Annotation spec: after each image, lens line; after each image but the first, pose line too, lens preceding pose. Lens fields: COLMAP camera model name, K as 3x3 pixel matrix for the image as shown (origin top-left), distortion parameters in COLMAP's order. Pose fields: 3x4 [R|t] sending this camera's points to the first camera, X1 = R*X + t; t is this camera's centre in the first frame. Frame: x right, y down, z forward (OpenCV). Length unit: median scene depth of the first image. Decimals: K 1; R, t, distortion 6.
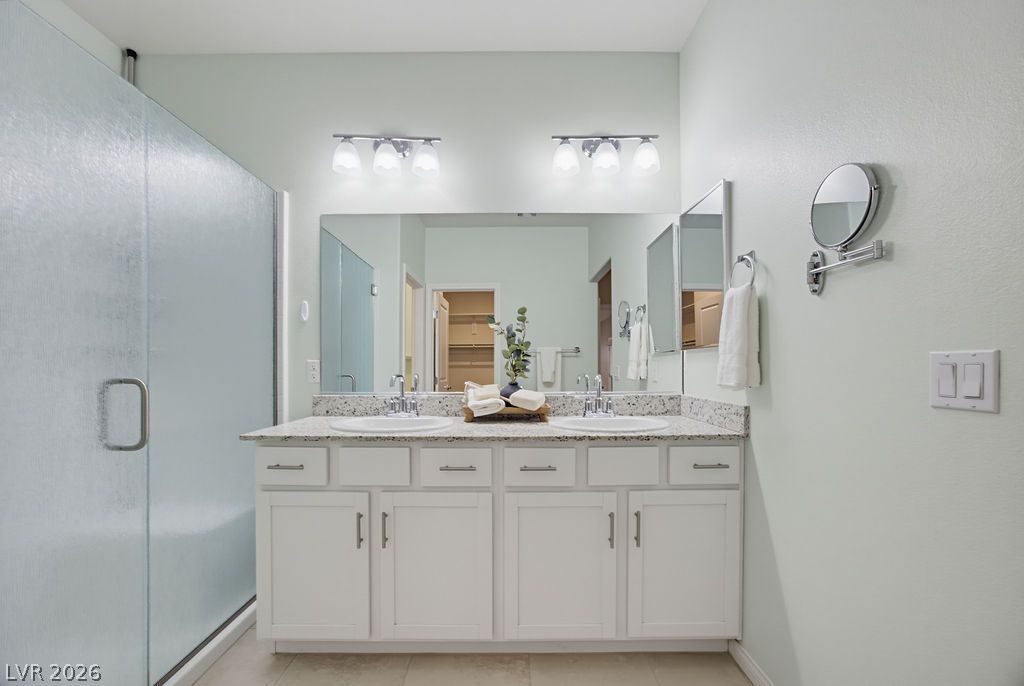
lens RADIAL K [[464.6, 0, 522.7], [0, 464.6, 338.0], [0, 0, 1]] dist [-0.062142, 0.033906]
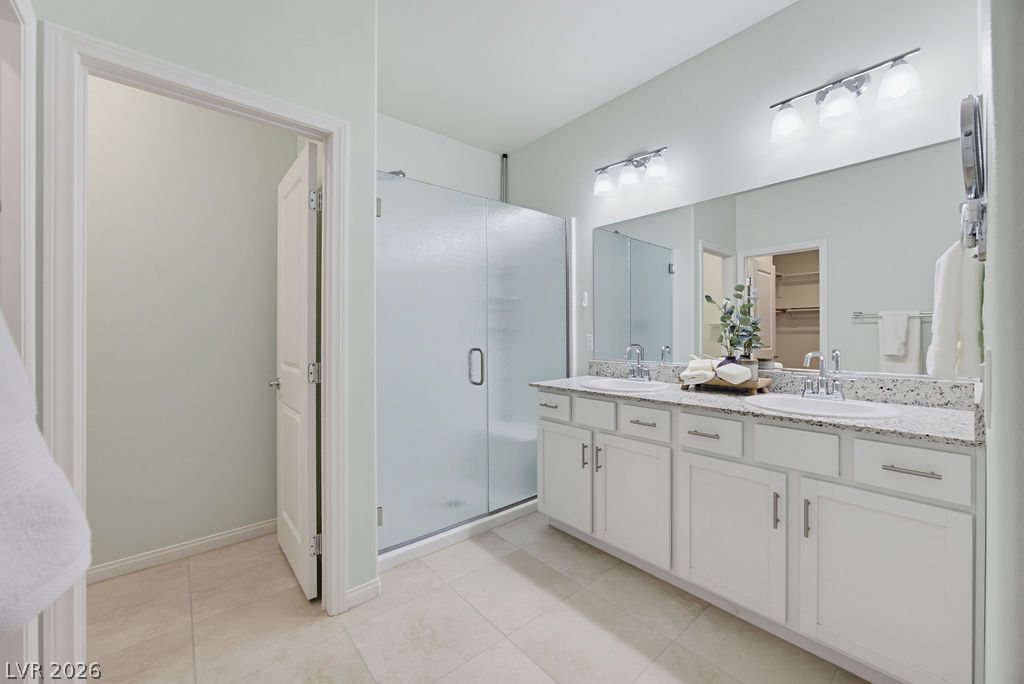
lens RADIAL K [[464.6, 0, 522.7], [0, 464.6, 337.0], [0, 0, 1]] dist [-0.062142, 0.033906]
pose [[0.582647, -0.004067, -0.812715, 0.545716], [0.041067, 0.998857, 0.024444, 0.006623], [0.811687, -0.047618, 0.582148, 0.023183]]
